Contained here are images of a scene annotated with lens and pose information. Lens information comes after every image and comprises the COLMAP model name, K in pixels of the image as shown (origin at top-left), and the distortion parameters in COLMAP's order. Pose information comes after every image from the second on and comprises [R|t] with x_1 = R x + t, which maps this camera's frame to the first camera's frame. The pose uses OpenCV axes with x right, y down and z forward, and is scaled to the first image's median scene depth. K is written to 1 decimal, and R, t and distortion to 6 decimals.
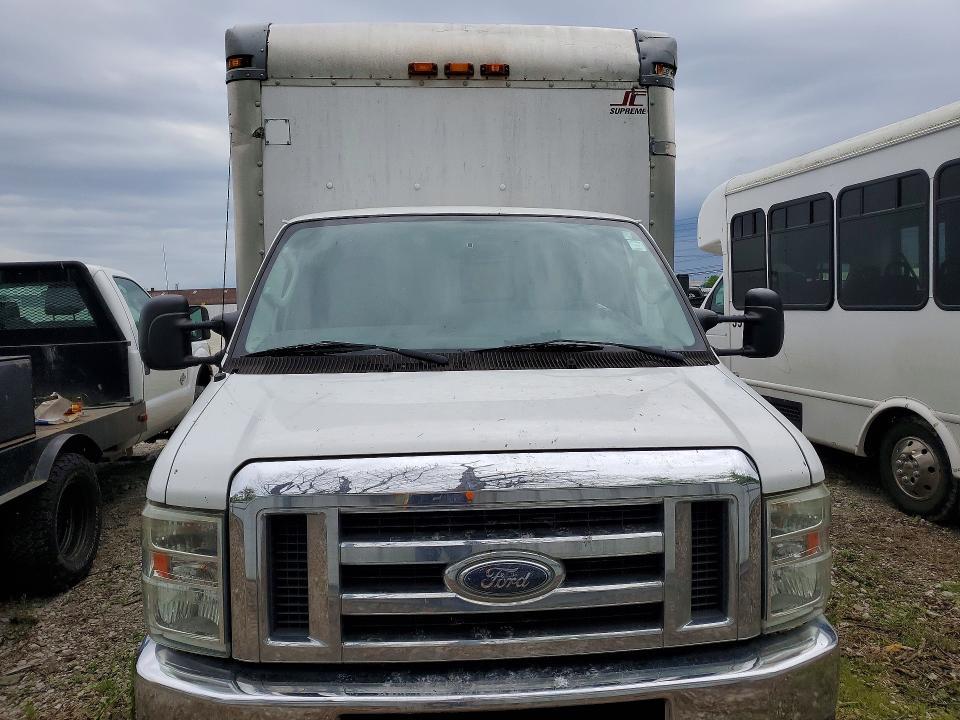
lens RADIAL K [[748.7, 0, 477.8], [0, 748.7, 357.9], [0, 0, 1]] dist [0.064304, -0.076032]
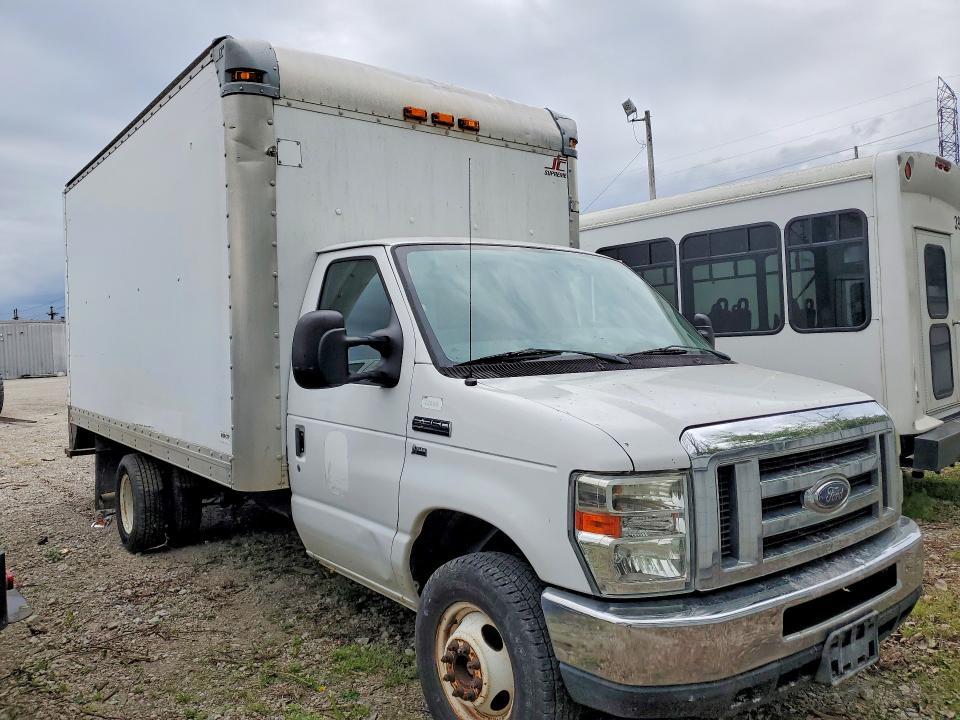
lens RADIAL K [[748.7, 0, 480.3], [0, 748.7, 362.2], [0, 0, 1]] dist [0.064304, -0.076032]
pose [[0.826478, -0.024465, 0.562437, -0.613658], [0.063704, 0.996703, -0.050255, 0.033954], [-0.559353, 0.077364, 0.825311, 0.080192]]
